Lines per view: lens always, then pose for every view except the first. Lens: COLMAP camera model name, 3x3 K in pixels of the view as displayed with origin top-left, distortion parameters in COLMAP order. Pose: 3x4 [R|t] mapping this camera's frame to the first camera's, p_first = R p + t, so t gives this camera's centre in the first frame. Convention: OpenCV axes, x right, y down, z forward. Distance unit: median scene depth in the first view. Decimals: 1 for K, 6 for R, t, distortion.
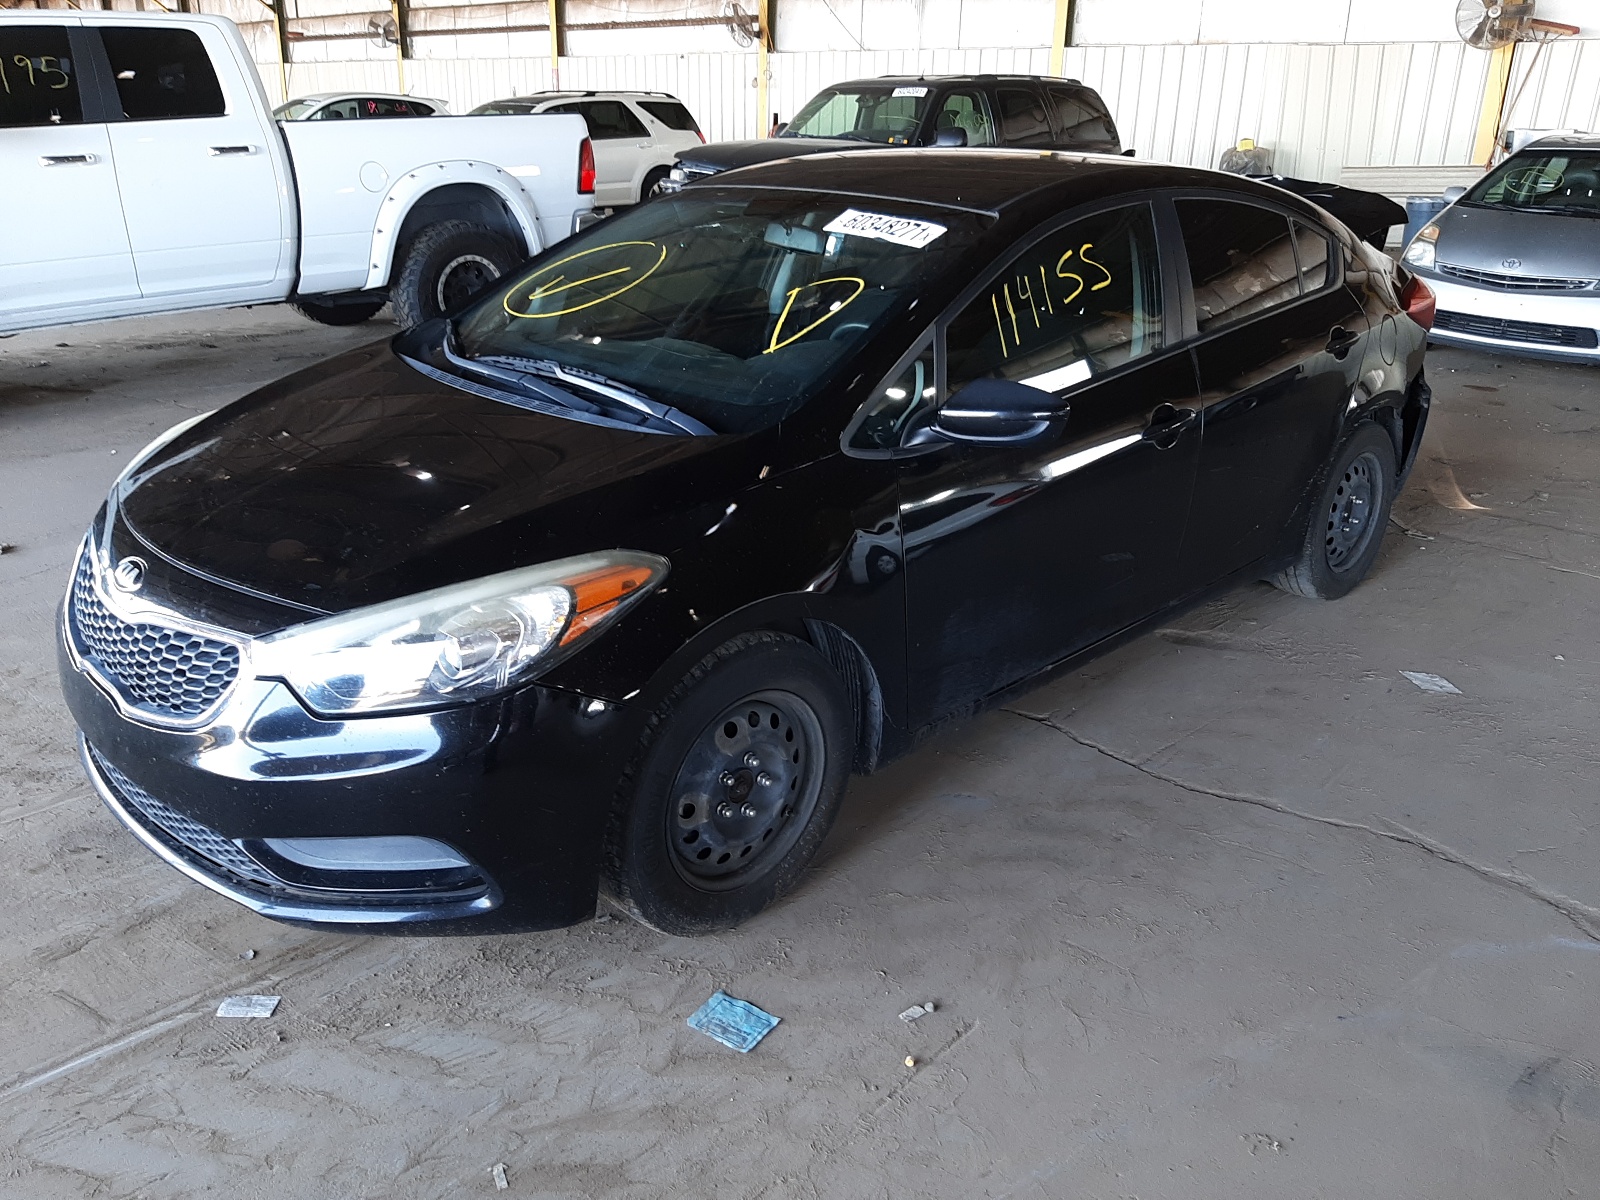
lens RADIAL K [[1231.6, 0, 800.0], [0, 1231.6, 600.0], [0, 0, 1]] dist [0.048643, -0.080539]
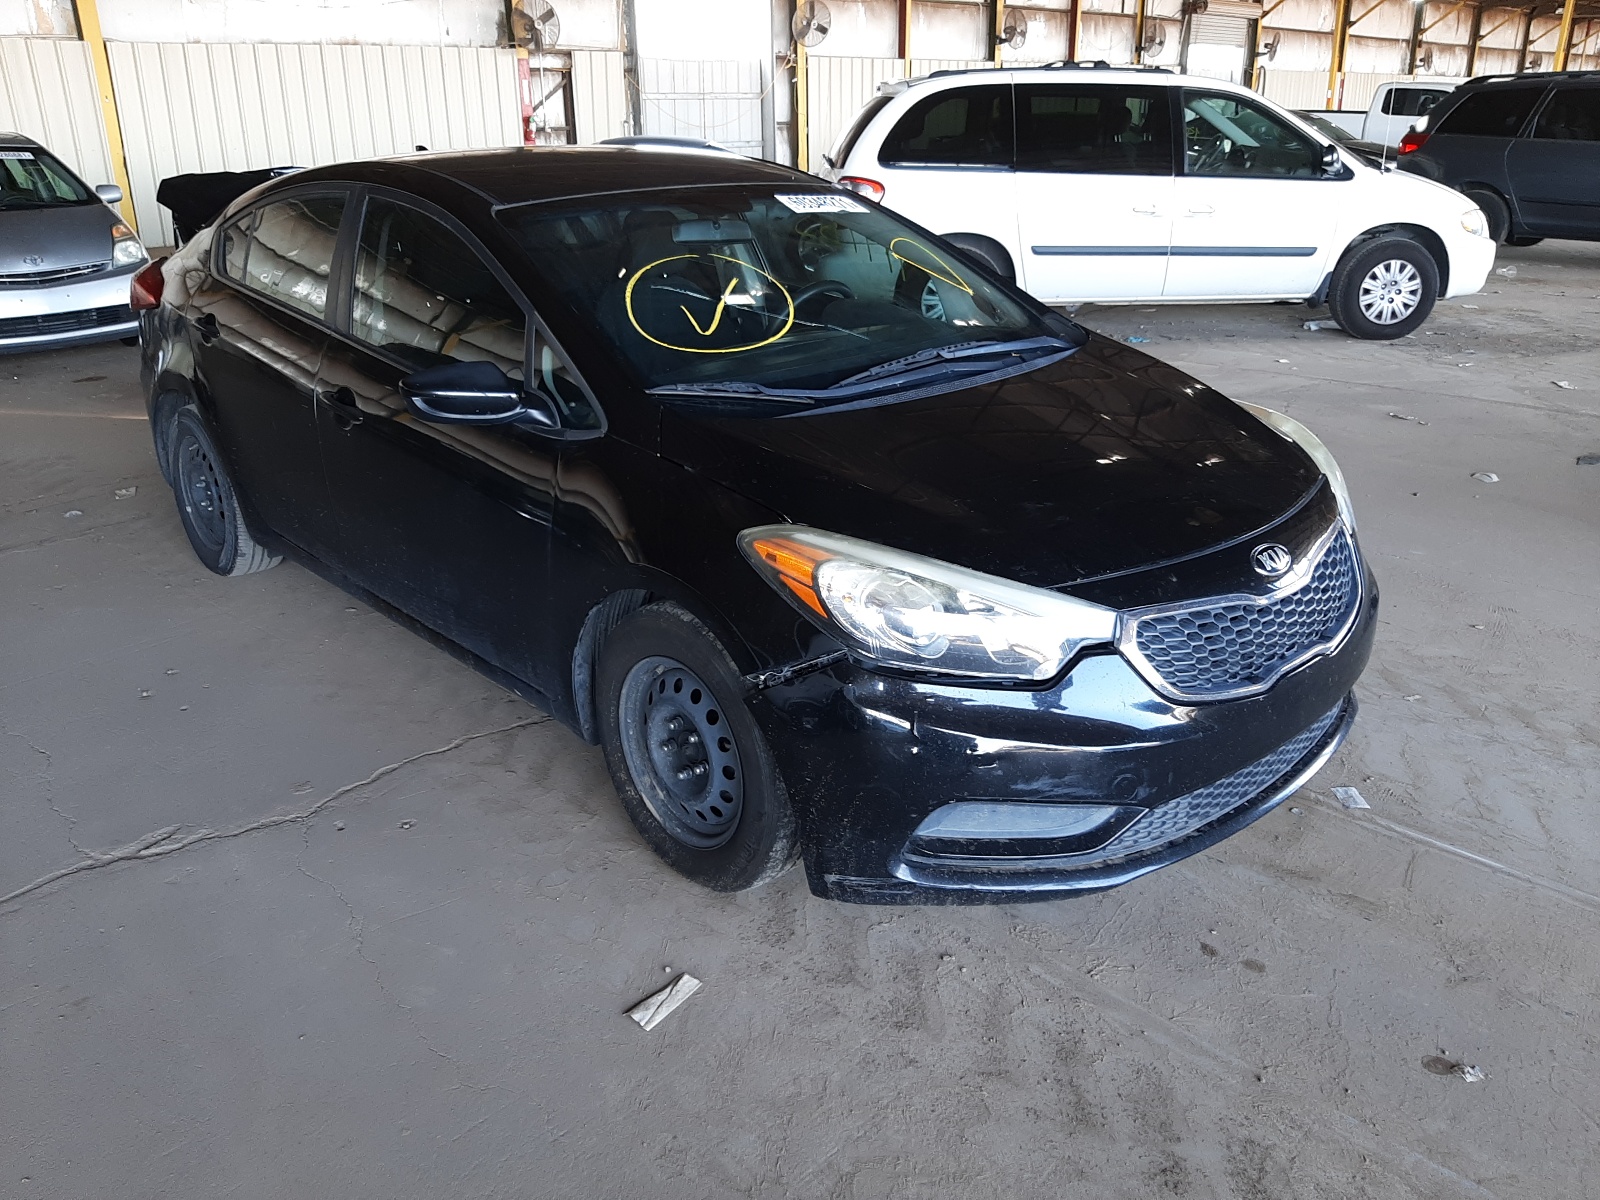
lens RADIAL K [[1231.6, 0, 800.0], [0, 1231.6, 600.0], [0, 0, 1]] dist [0.048643, -0.080539]
pose [[0.015059, -0.383363, 0.923475, -1.514860], [0.378765, 0.856937, 0.349565, -0.503993], [-0.925370, 0.344516, 0.158109, 1.209397]]
